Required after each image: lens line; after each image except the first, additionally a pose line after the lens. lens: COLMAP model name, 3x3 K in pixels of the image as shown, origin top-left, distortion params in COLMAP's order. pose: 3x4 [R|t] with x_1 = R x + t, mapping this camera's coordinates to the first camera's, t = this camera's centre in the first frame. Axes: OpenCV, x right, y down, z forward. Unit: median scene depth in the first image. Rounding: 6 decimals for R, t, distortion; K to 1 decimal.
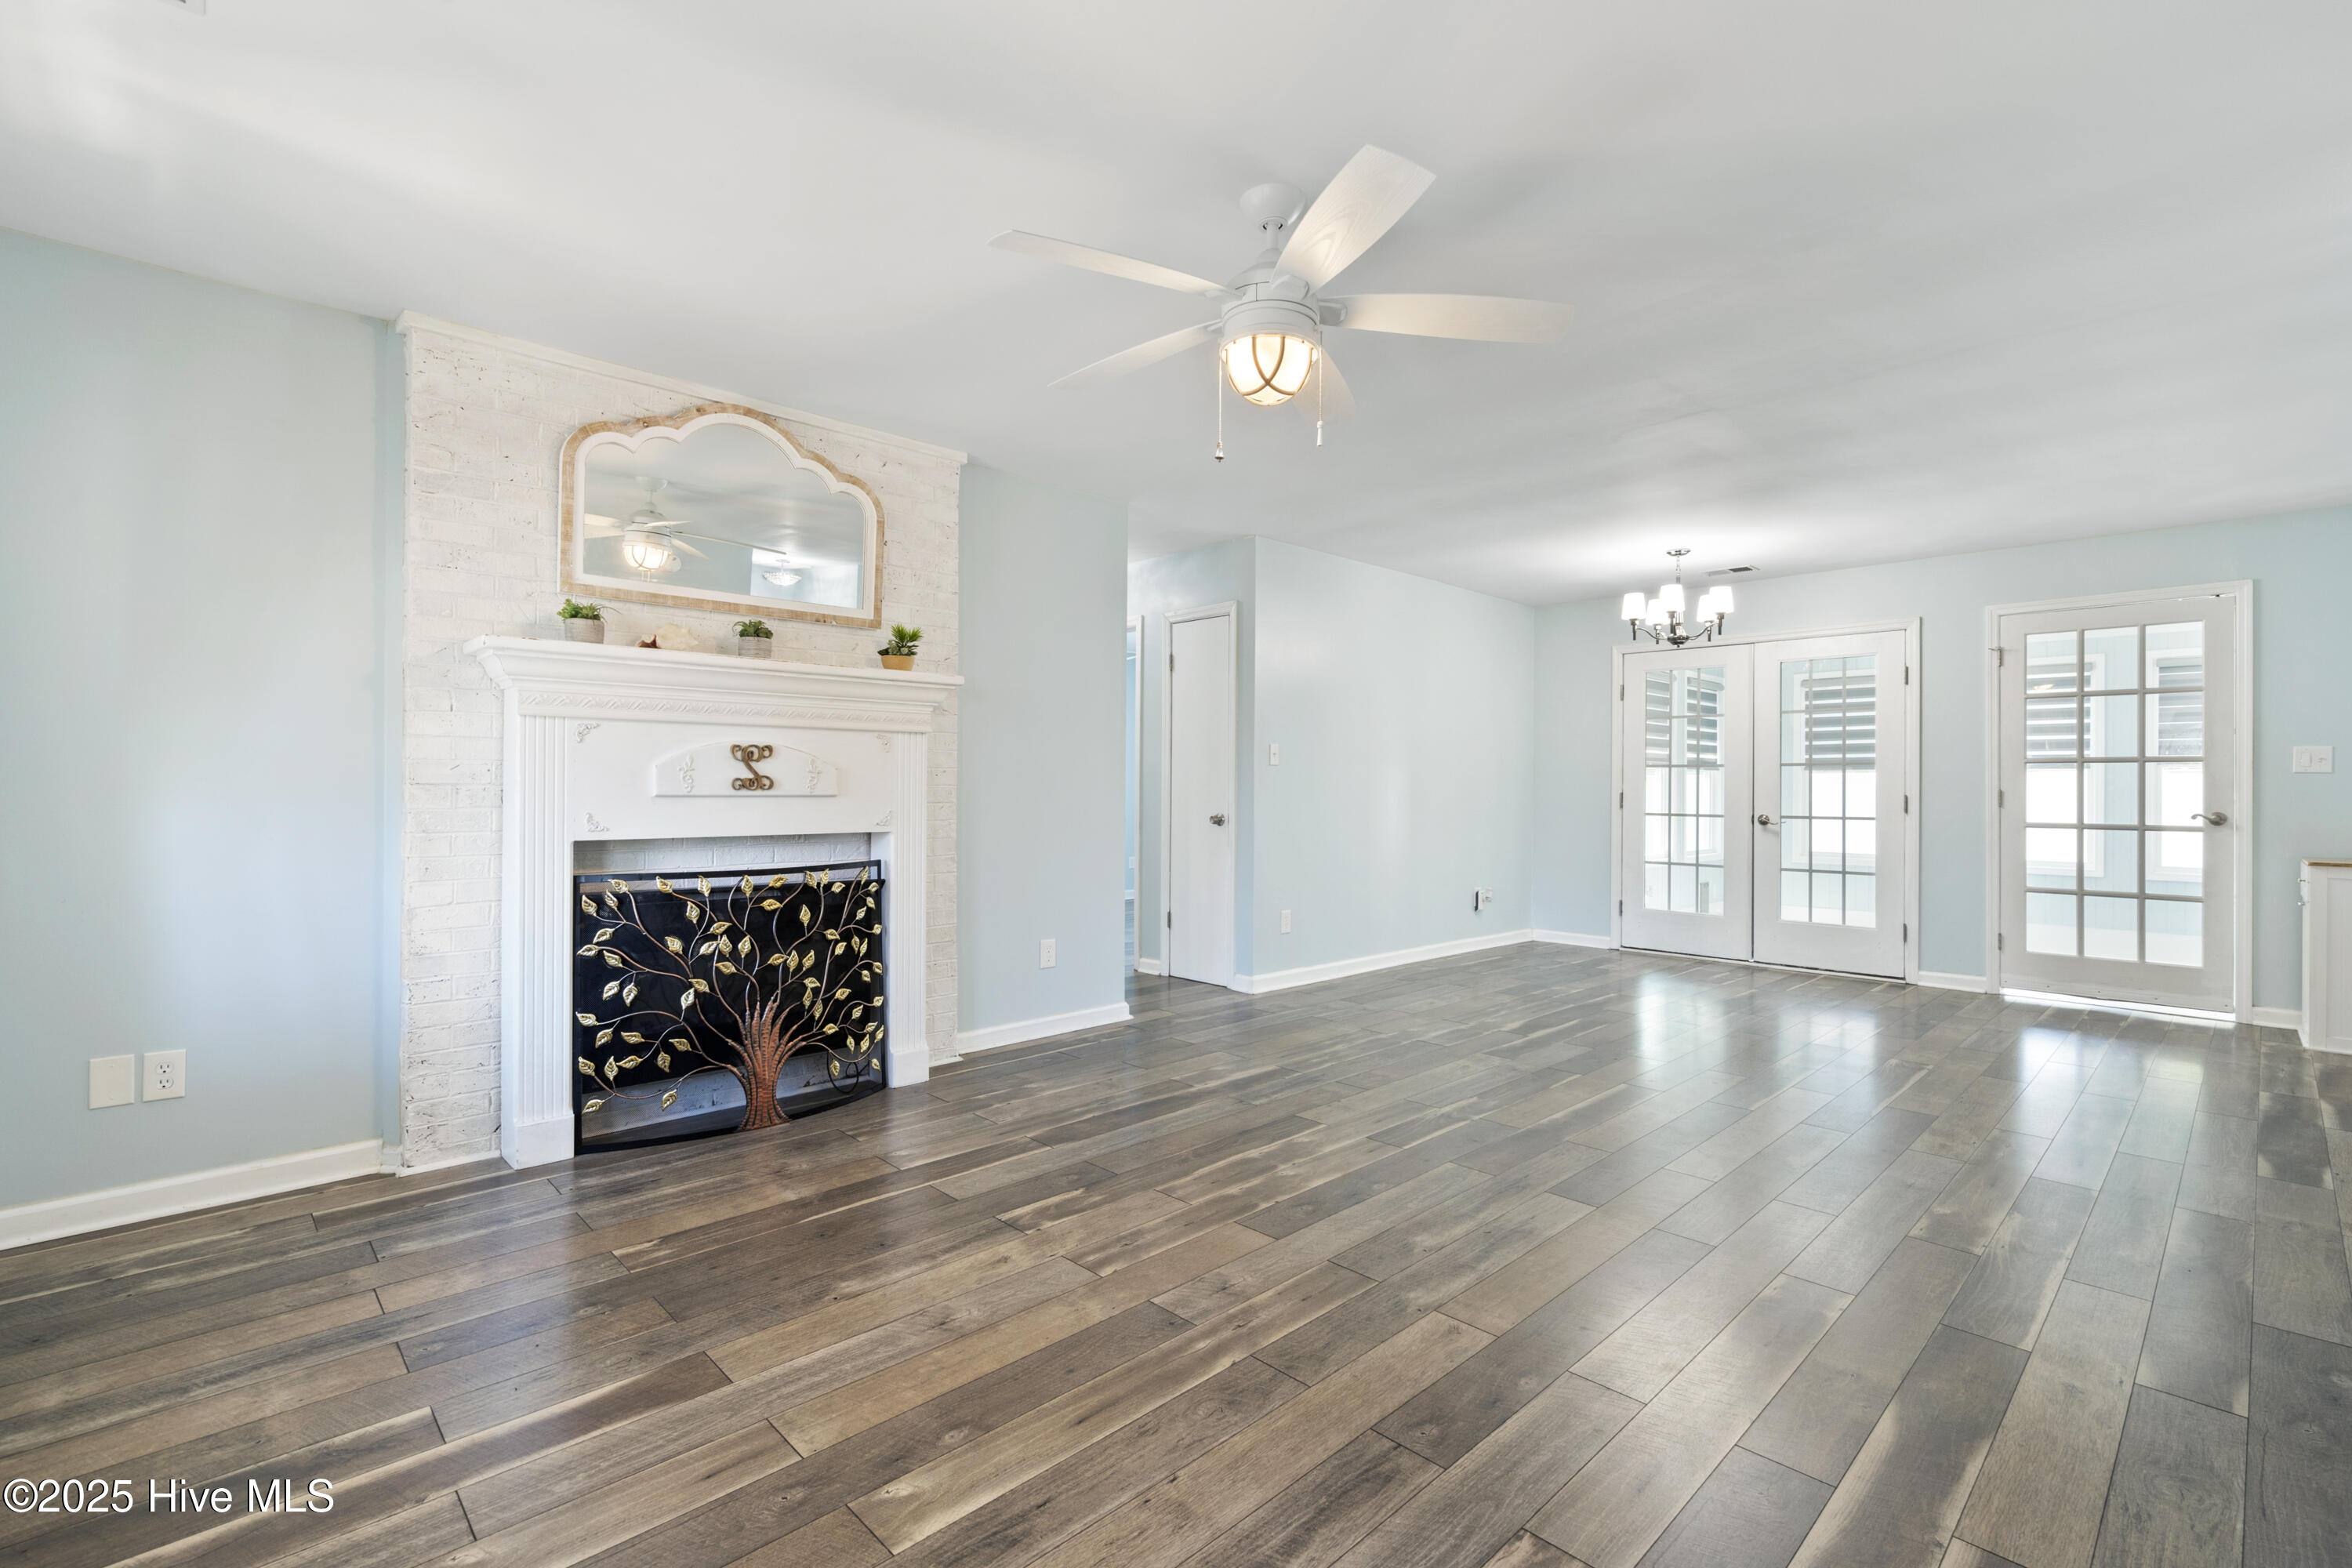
lens RADIAL K [[1064.5, 0, 1198.0], [0, 1064.5, 776.2], [0, 0, 1]] dist [-0.000672, 0.000905]
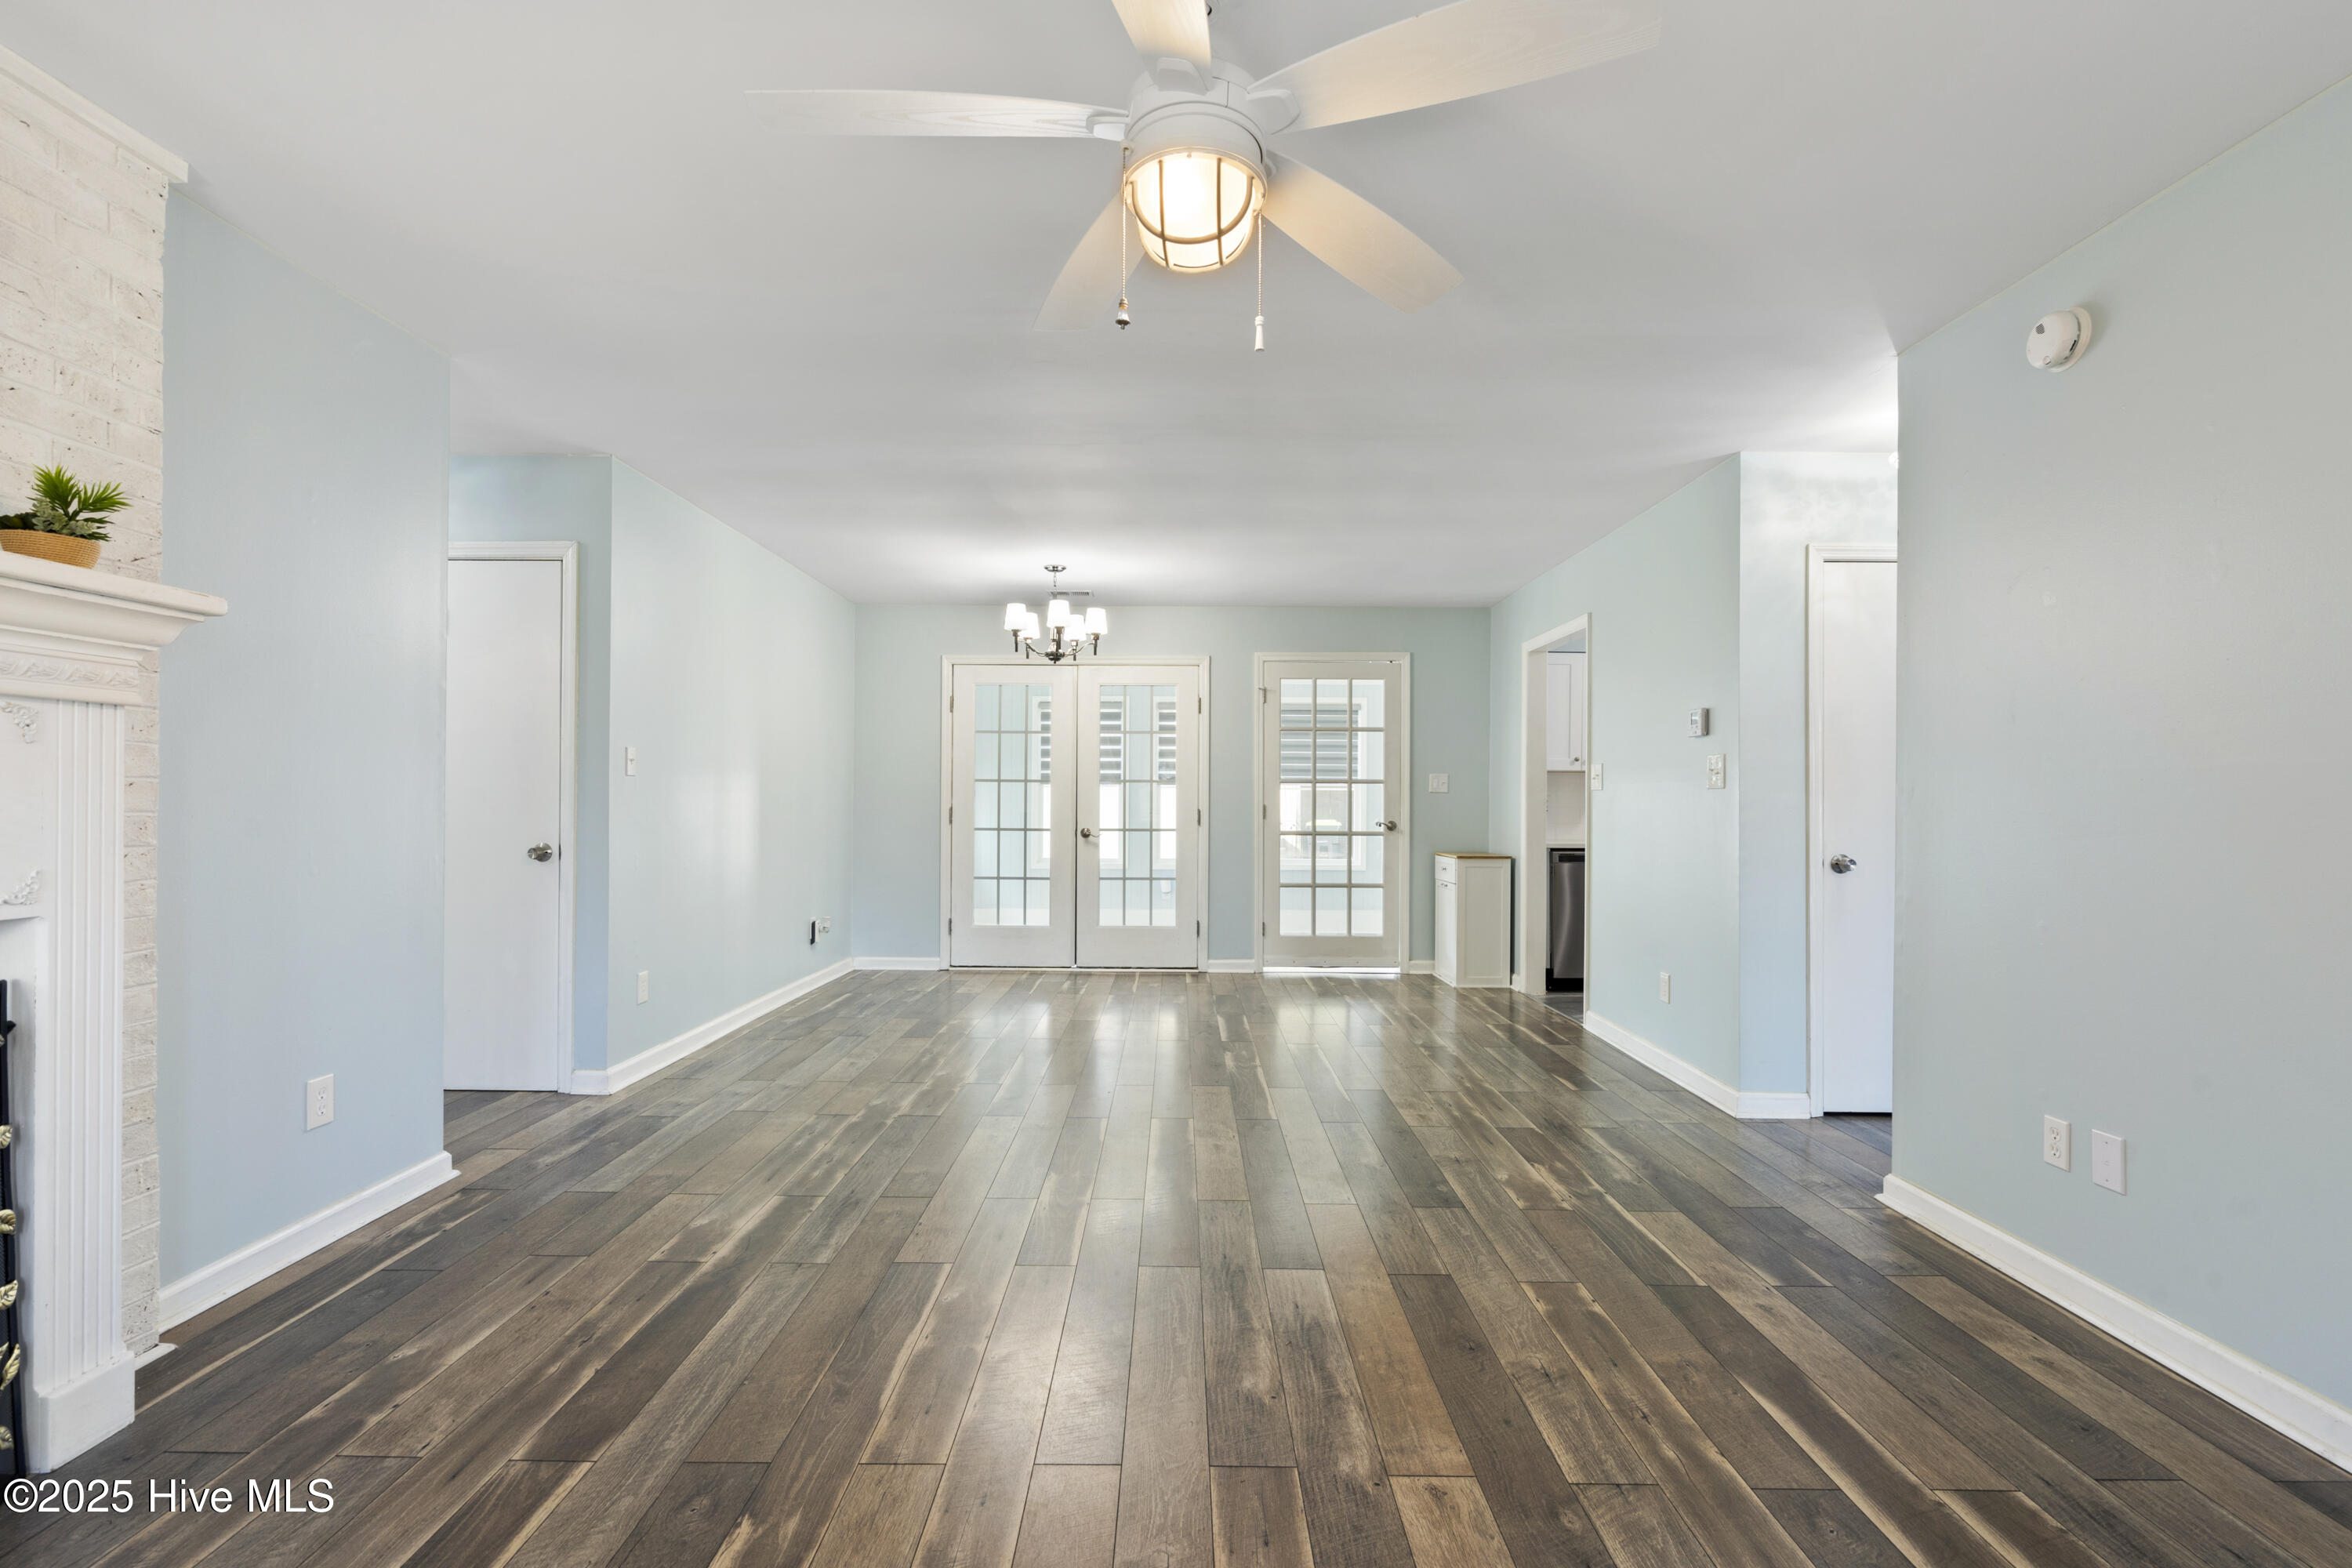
lens RADIAL K [[1059.1, 0, 1170.1], [0, 1059.1, 789.0], [0, 0, 1]] dist [-0.002771, 0.001256]
pose [[0.701590, 0.005827, 0.712557, -0.214087], [-0.009267, 0.999957, 0.000947, -0.005751], [-0.712520, -0.007267, 0.701614, 0.261876]]
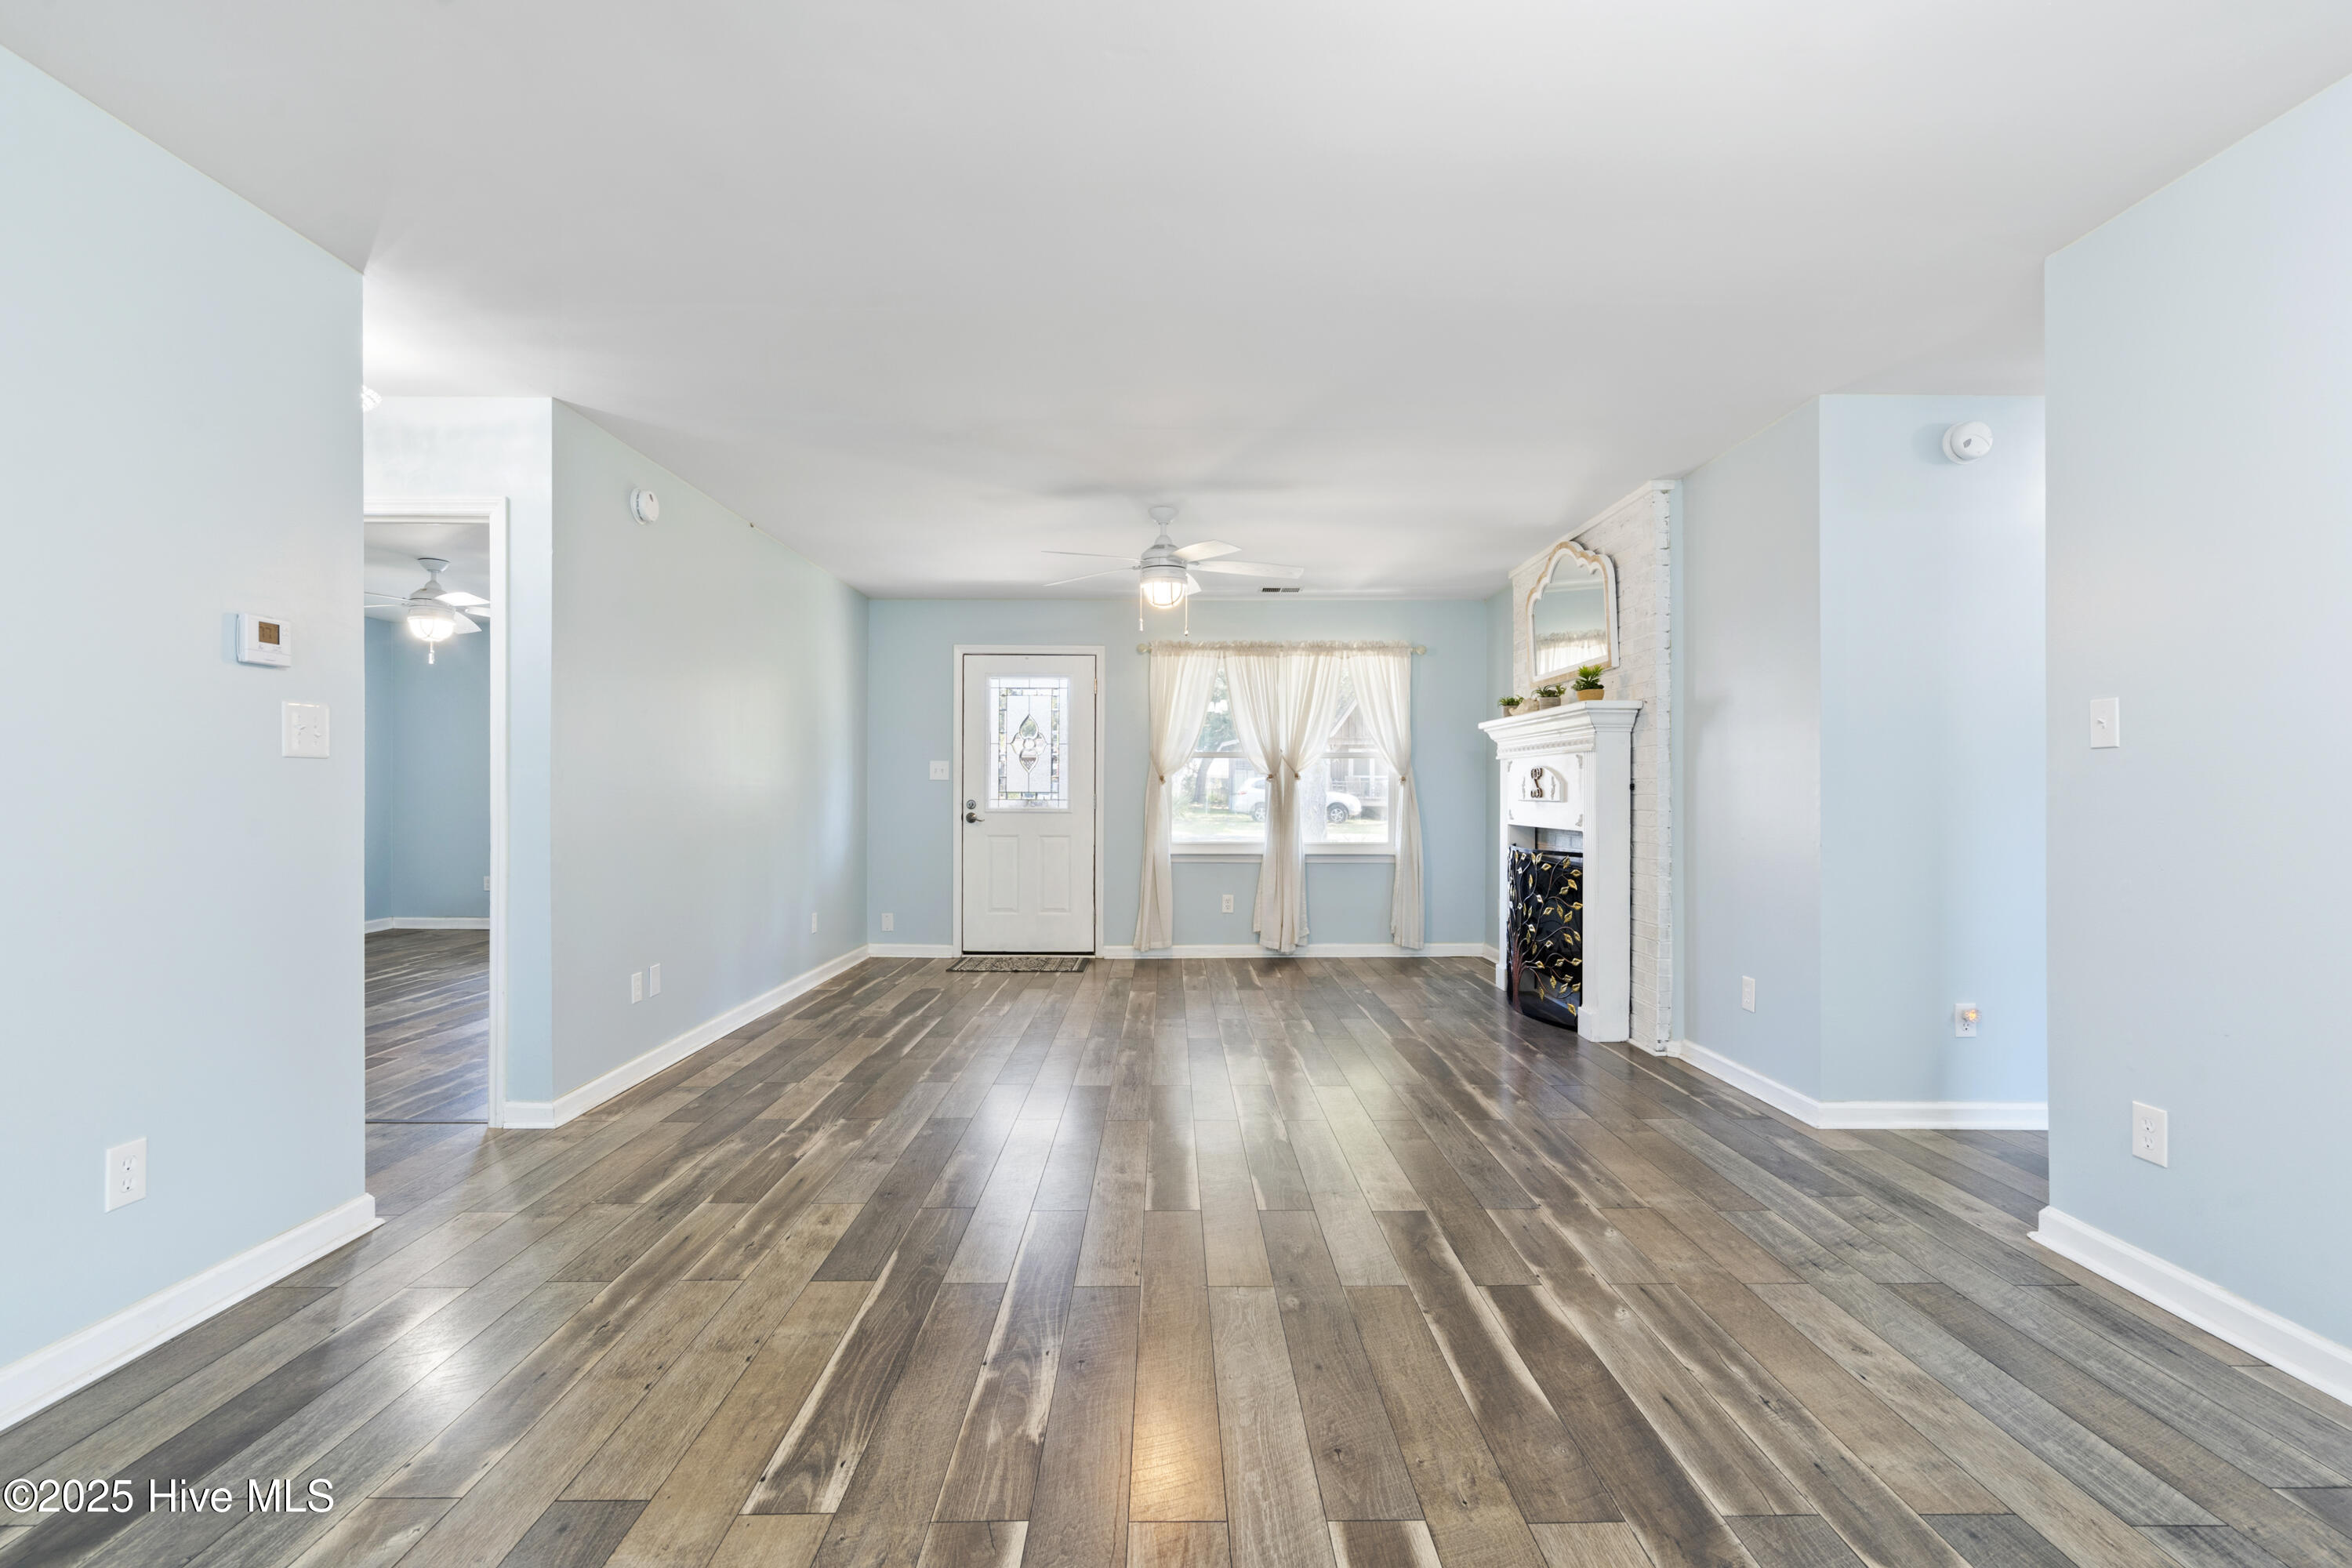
lens RADIAL K [[1059.1, 0, 1170.1], [0, 1059.1, 789.0], [0, 0, 1]] dist [-0.002771, 0.001256]
pose [[-0.694255, -0.008185, -0.719683, 0.757461], [0.001677, 0.999914, -0.012989, 0.013566], [0.719728, -0.010225, -0.694181, 1.202927]]
